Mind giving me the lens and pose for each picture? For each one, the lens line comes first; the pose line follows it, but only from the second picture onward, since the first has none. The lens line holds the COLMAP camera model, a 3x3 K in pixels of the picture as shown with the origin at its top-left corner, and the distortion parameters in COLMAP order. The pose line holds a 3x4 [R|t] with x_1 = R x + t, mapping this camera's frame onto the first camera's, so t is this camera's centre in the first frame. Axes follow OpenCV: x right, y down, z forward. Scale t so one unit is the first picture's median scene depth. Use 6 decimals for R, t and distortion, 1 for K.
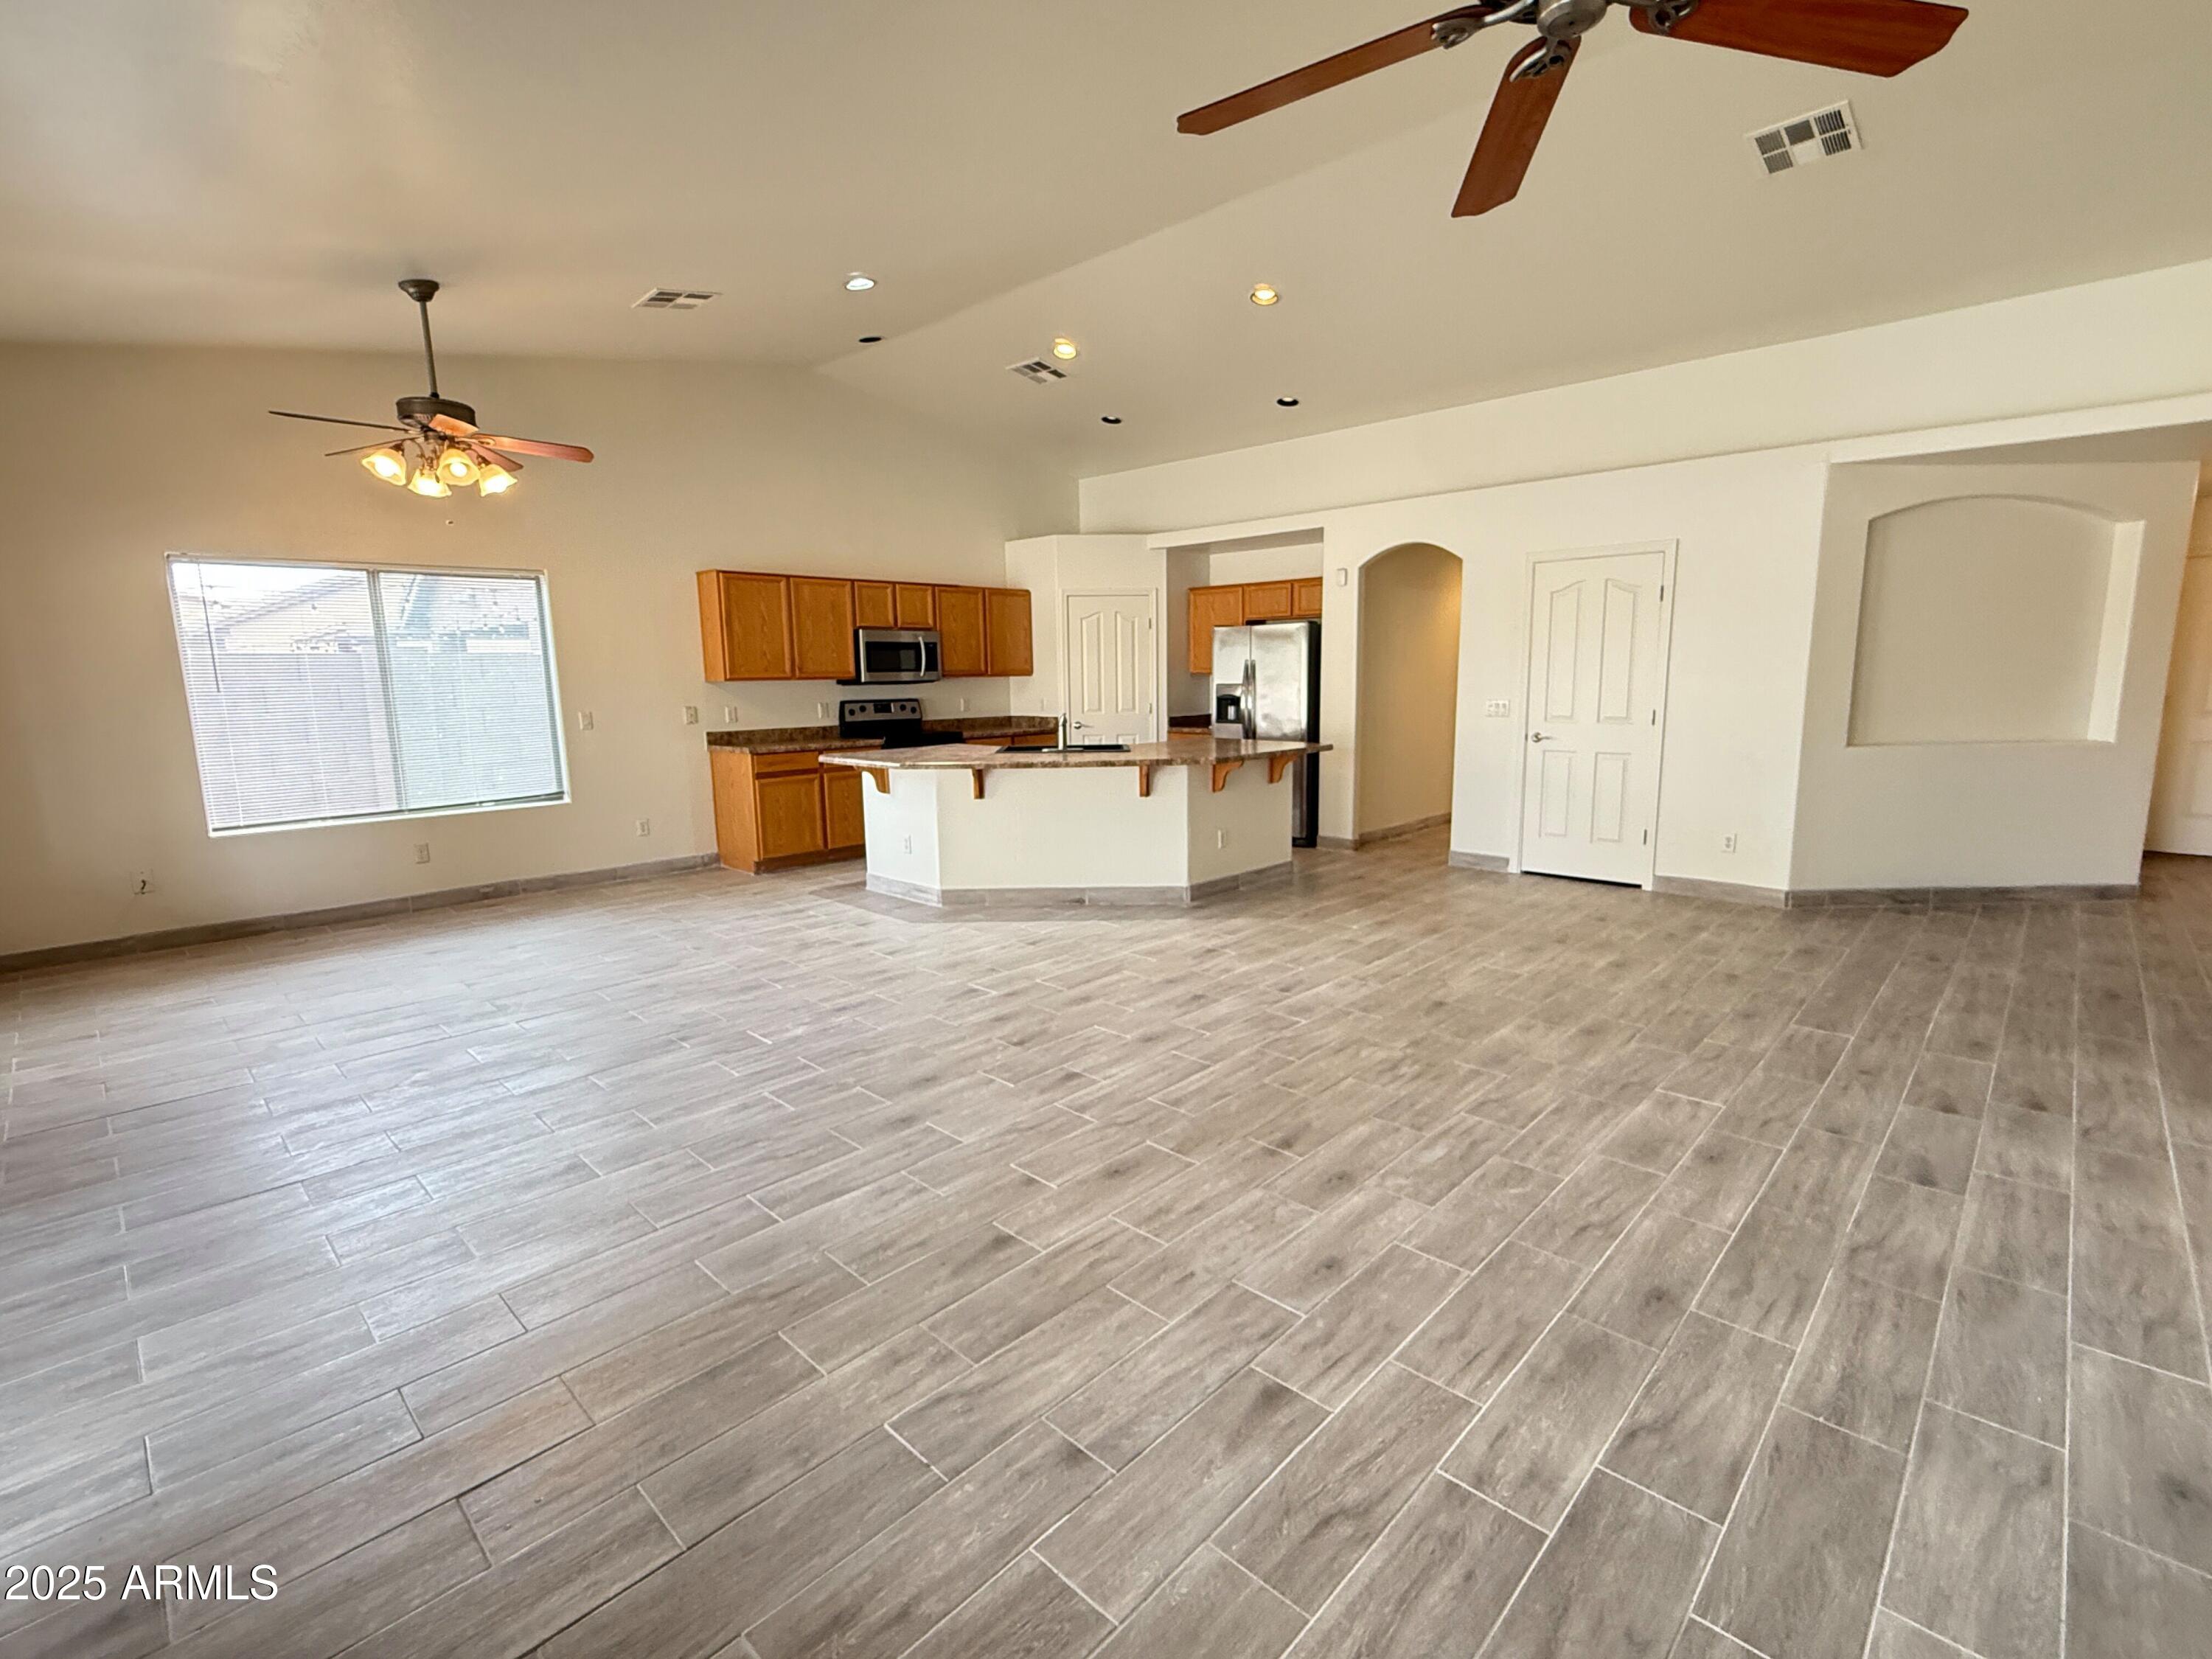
lens RADIAL K [[1010.4, 0, 1109.0], [0, 1010.4, 834.8], [0, 0, 1]] dist [-0.001212, 0.000655]
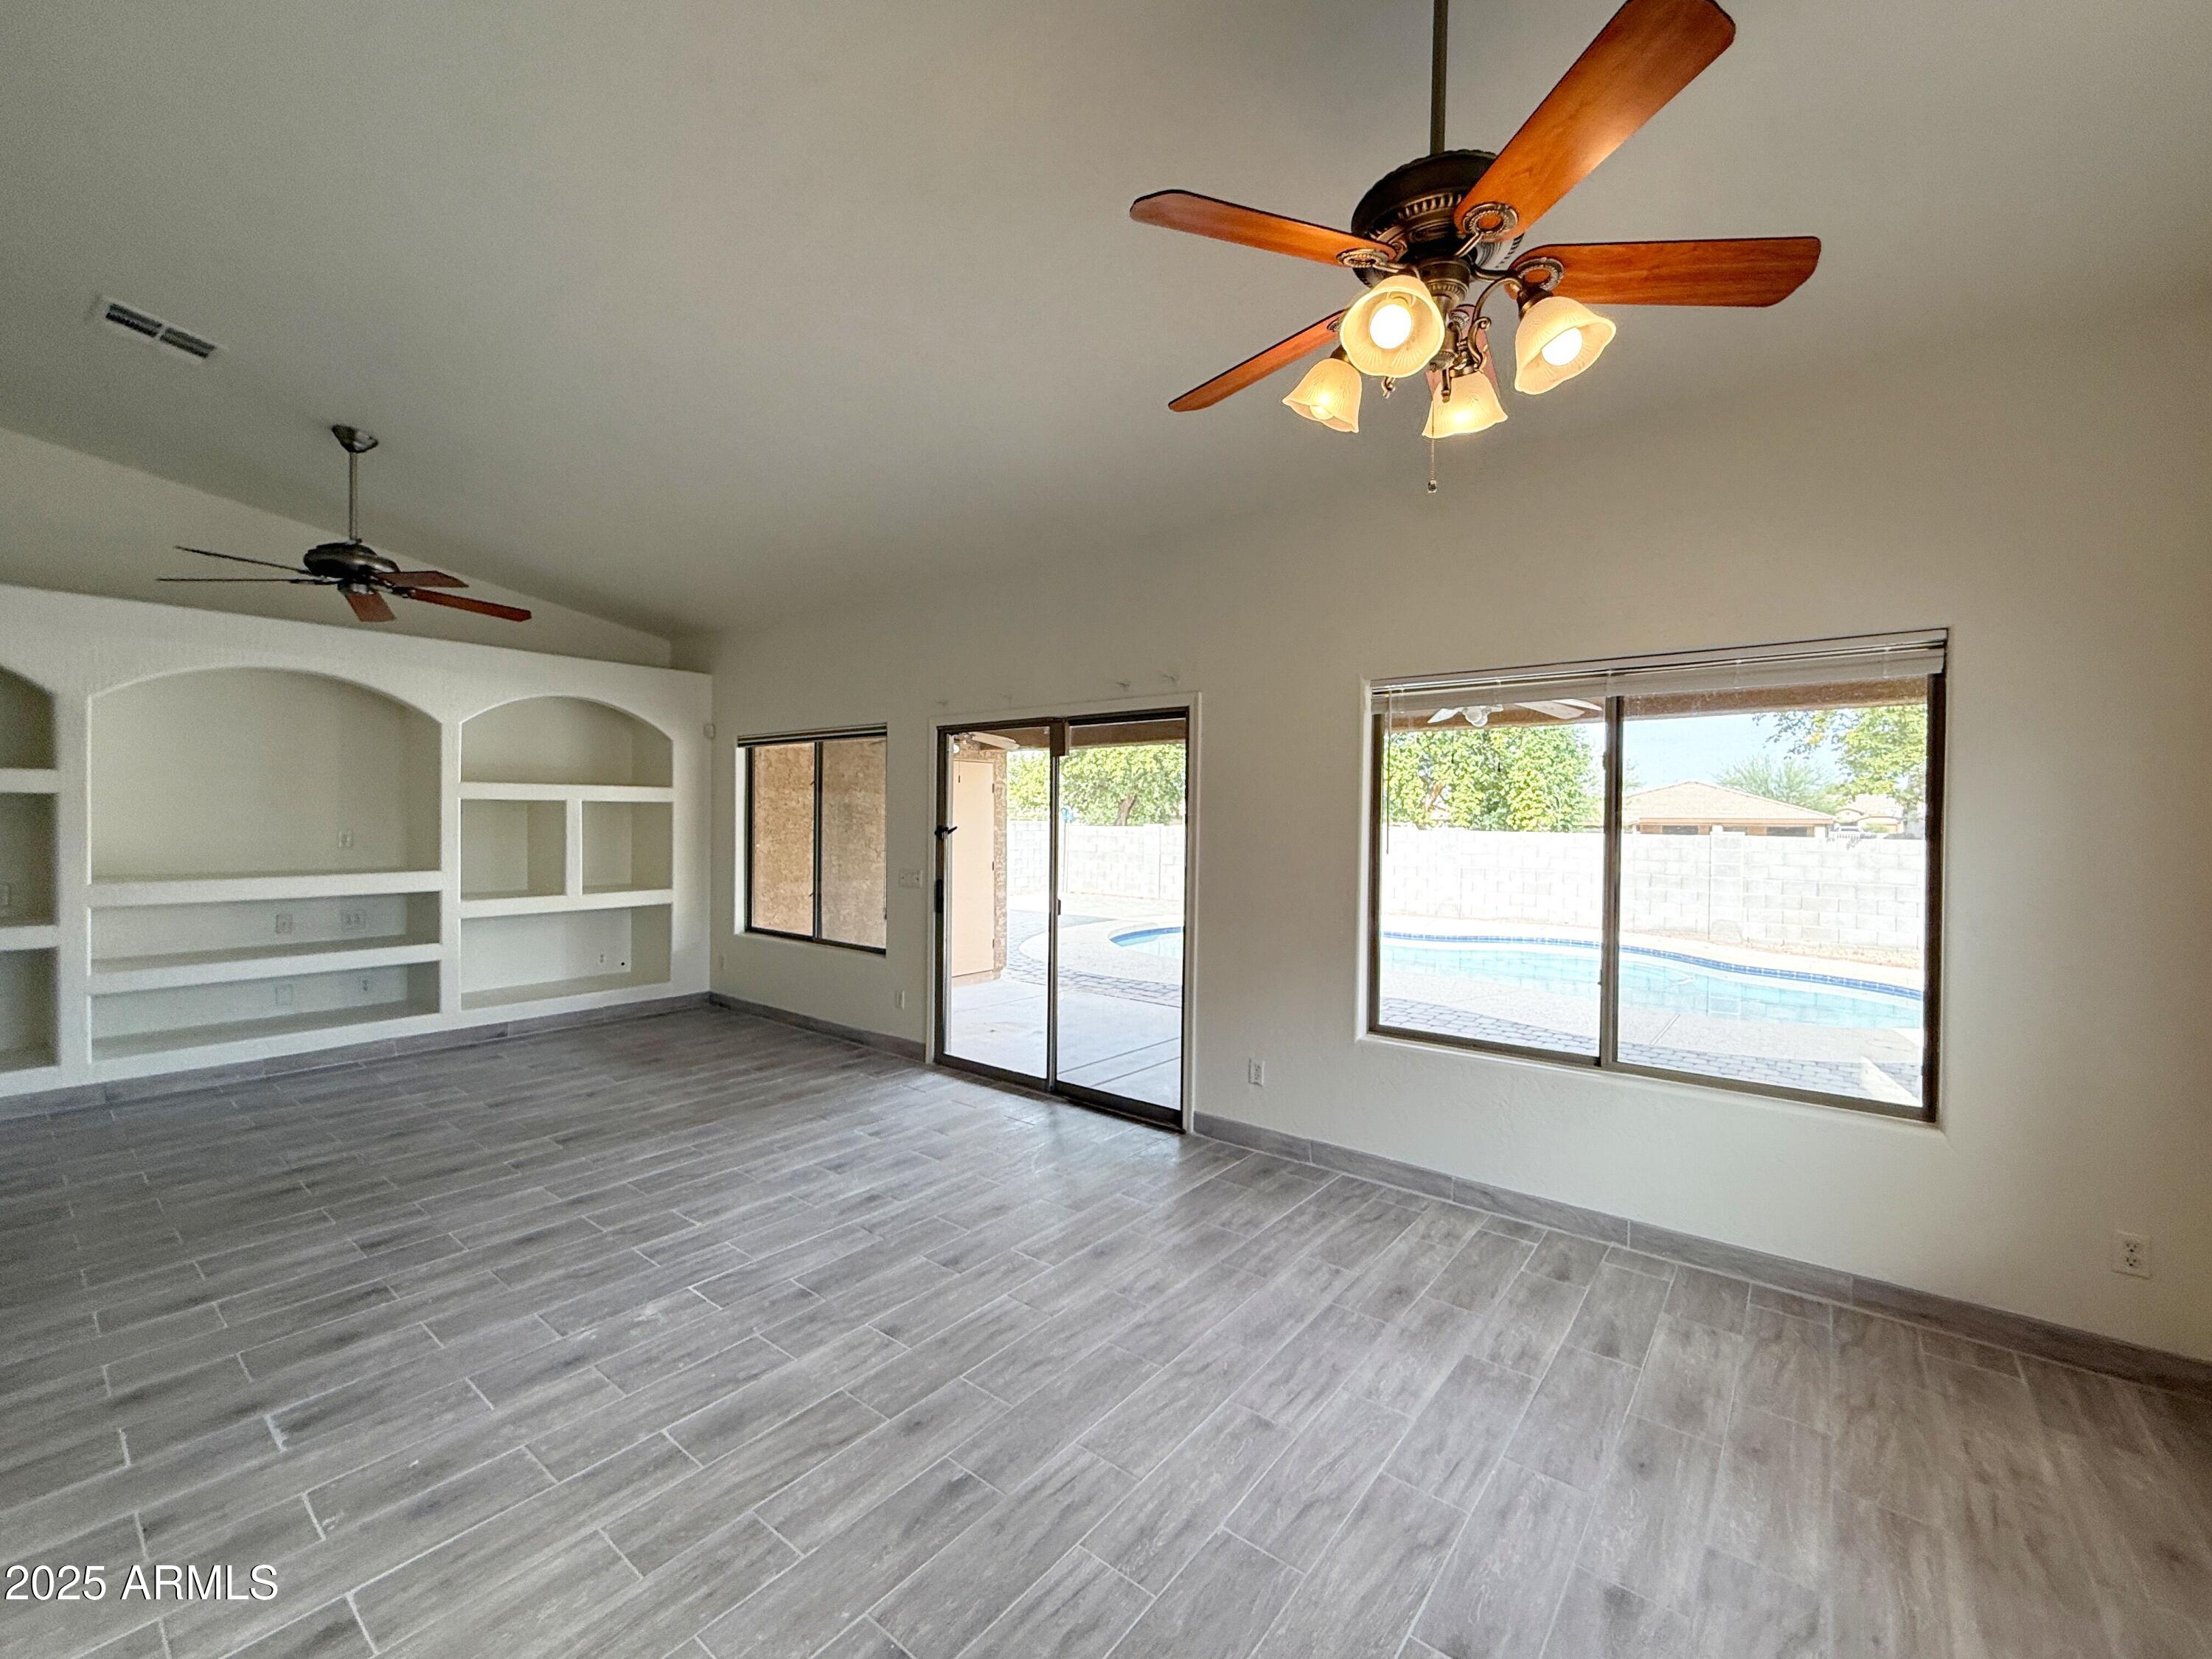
lens RADIAL K [[911.7, 0, 1108.1], [0, 911.7, 829.3], [0, 0, 1]] dist [-0.001643, 0.000929]
pose [[-0.995706, 0.006588, -0.092334, -0.510496], [-0.009880, 0.984203, 0.176769, -0.247137], [0.092040, 0.176923, -0.979912, 1.421091]]
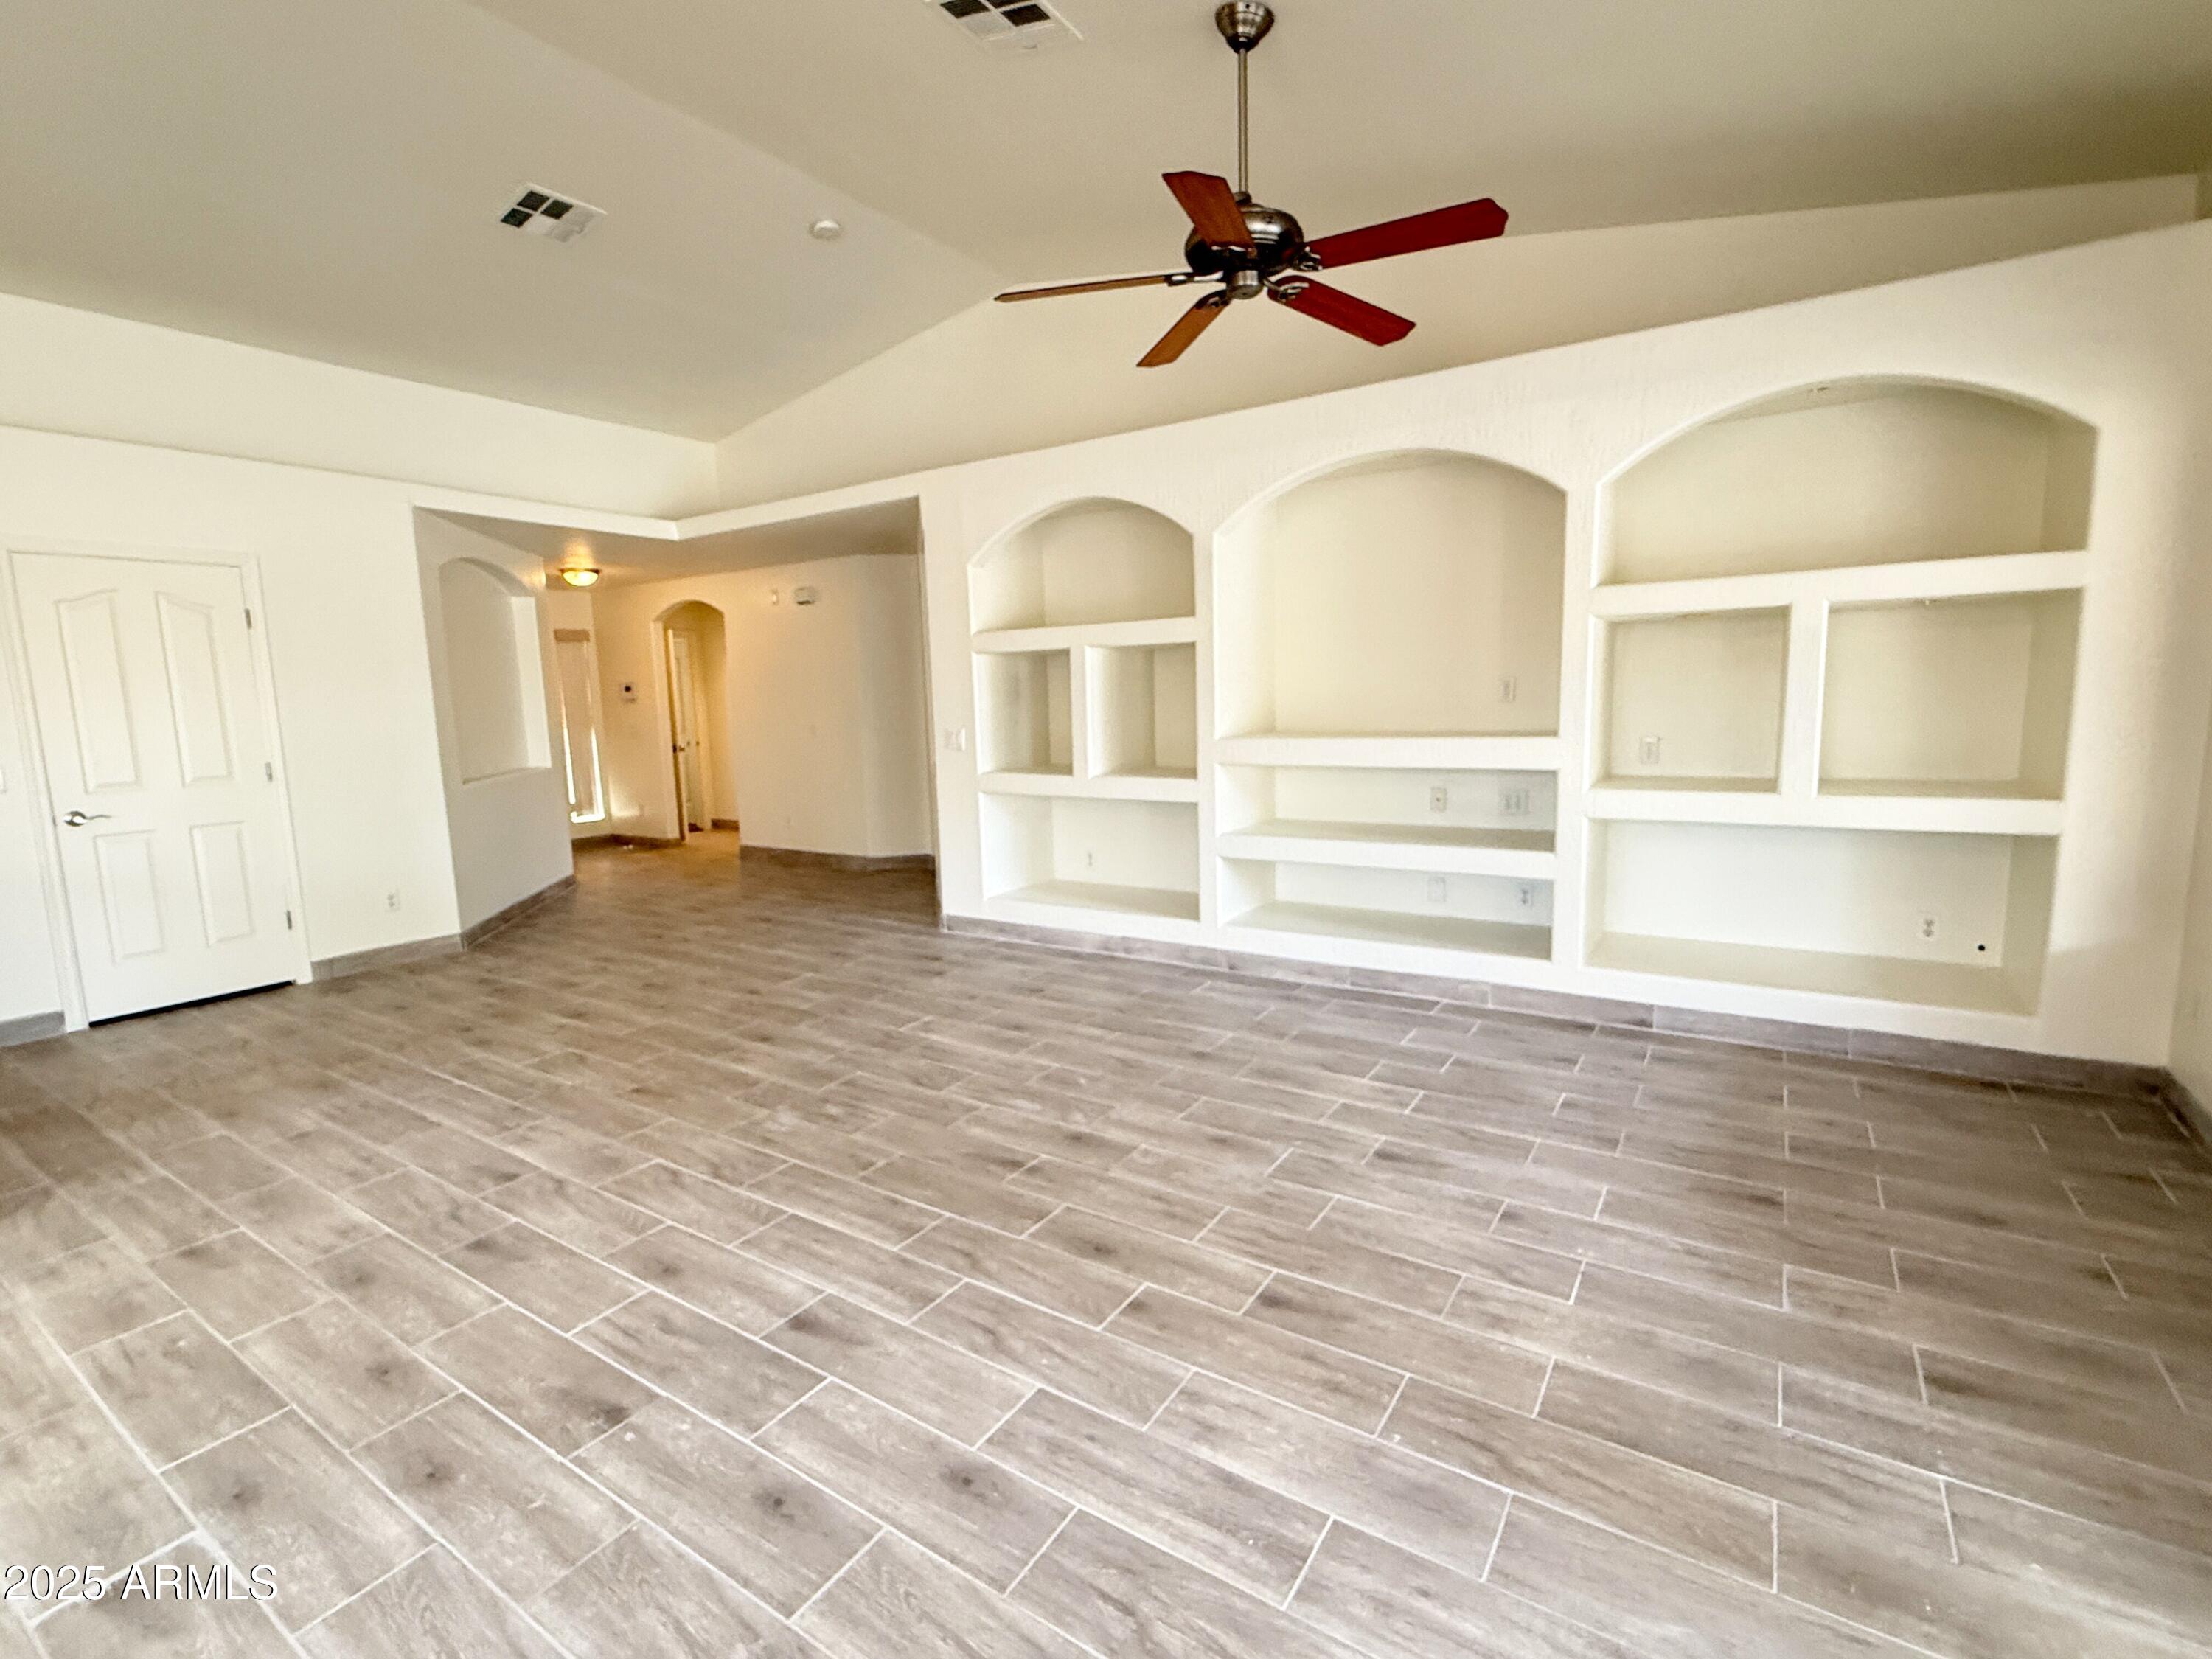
lens RADIAL K [[1010.4, 0, 1104.6], [0, 1010.4, 829.2], [0, 0, 1]] dist [-0.001212, 0.000655]
pose [[-0.180008, -0.112257, 0.977239, -0.489811], [0.188649, 0.971086, 0.146300, -0.085252], [-0.965406, 0.210690, -0.153626, 0.649294]]
